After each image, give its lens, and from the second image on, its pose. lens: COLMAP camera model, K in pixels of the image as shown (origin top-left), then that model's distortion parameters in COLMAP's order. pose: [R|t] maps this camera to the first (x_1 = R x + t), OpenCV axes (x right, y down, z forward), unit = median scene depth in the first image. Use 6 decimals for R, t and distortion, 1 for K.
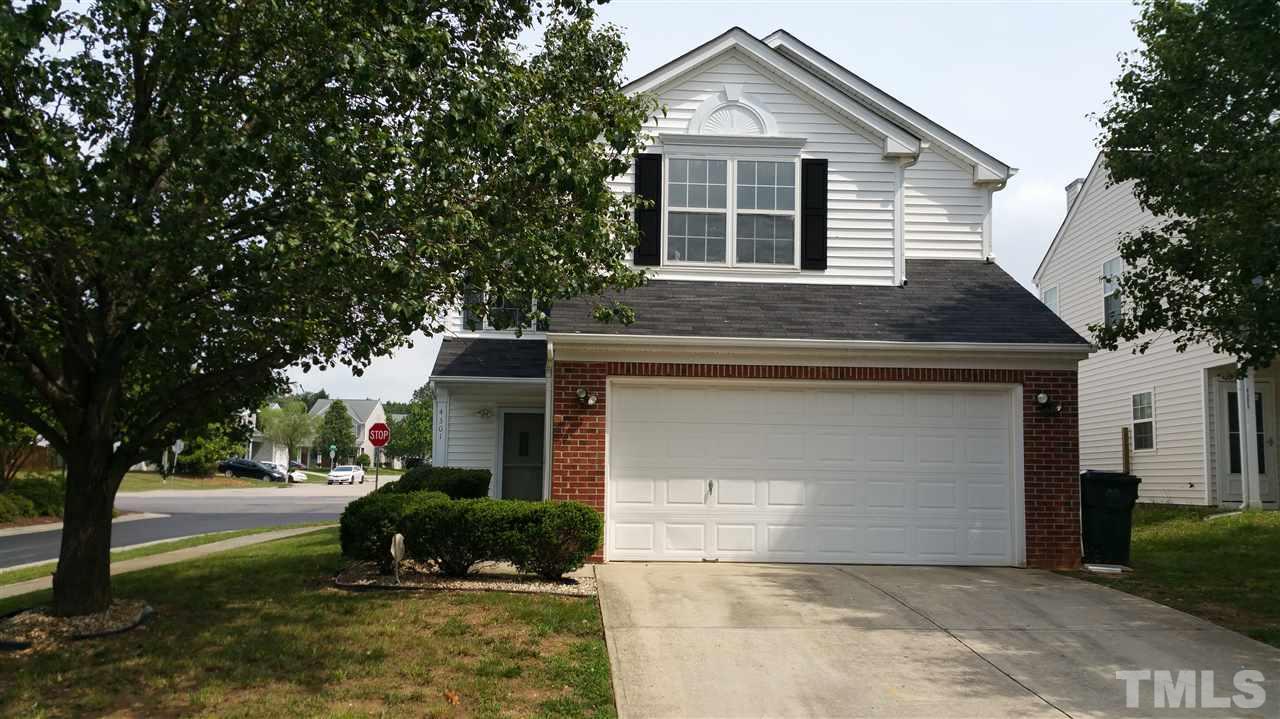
lens RADIAL K [[1024.3, 0, 638.2], [0, 1024.3, 388.9], [0, 0, 1]] dist [0.122289, -0.249170]
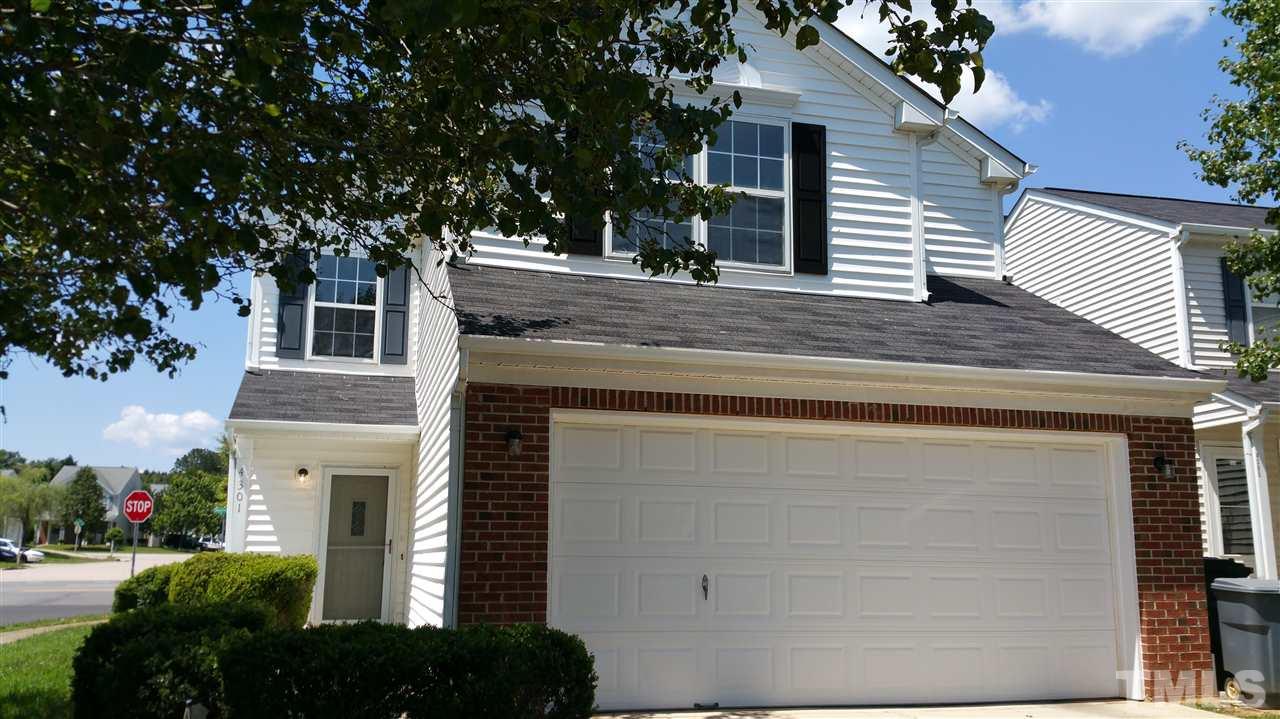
lens RADIAL K [[1033.0, 0, 627.6], [0, 1033.0, 386.2], [0, 0, 1]] dist [0.124312, -0.265847]
pose [[0.981617, 0.026199, 0.189055, -0.089718], [-0.012562, 0.997255, -0.072975, 0.016555], [-0.190448, 0.069259, 0.979251, 0.322301]]
